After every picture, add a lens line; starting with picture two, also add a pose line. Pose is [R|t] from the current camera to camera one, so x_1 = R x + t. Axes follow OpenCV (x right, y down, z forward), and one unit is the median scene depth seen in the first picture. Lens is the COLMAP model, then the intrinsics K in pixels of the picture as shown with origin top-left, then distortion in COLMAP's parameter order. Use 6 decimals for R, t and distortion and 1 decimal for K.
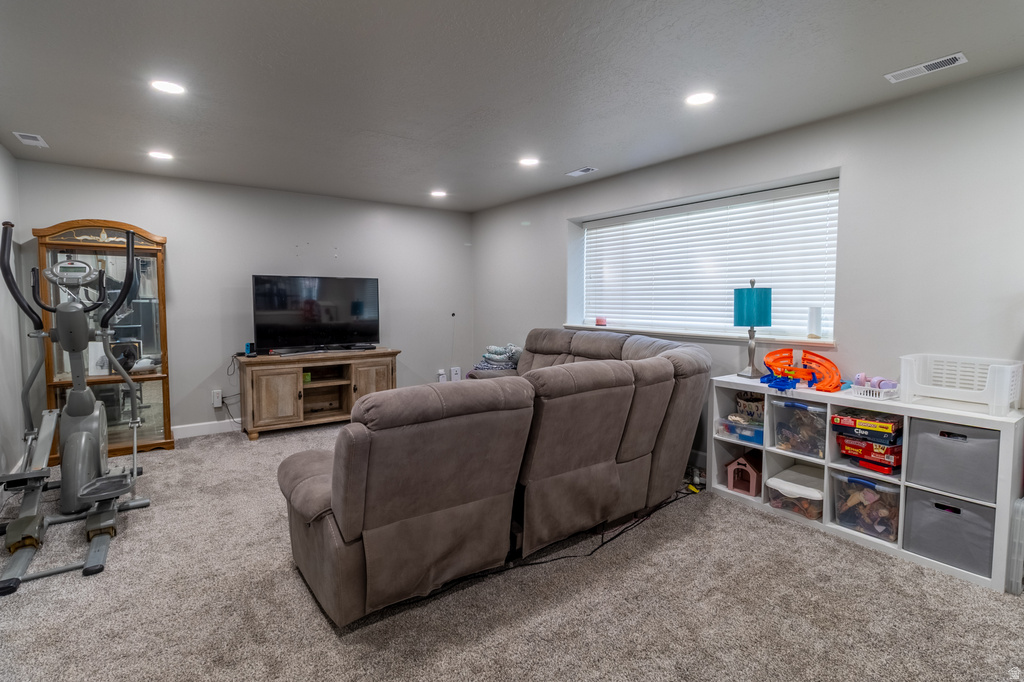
lens RADIAL K [[496.9, 0, 510.3], [0, 496.9, 336.0], [0, 0, 1]] dist [0.004622, 0.000022]
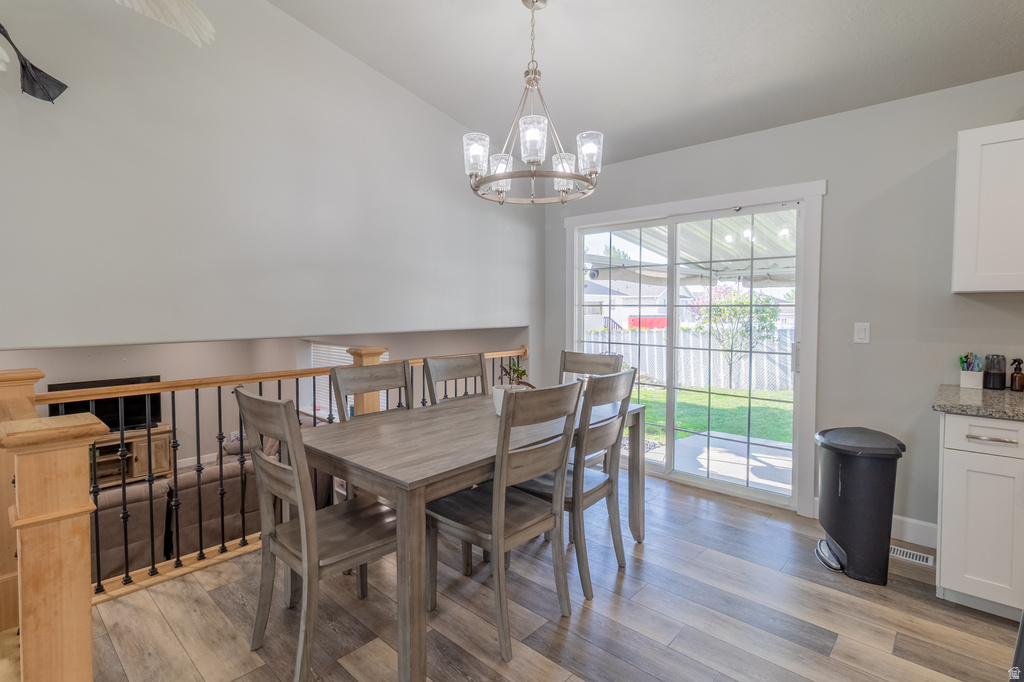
lens RADIAL K [[496.9, 0, 510.3], [0, 496.9, 335.9], [0, 0, 1]] dist [0.004622, 0.000022]
pose [[0.978632, -0.011901, 0.205276, 0.438261], [0.015048, 0.999792, -0.013776, -0.207521], [-0.205070, 0.016570, 0.978607, -0.603614]]
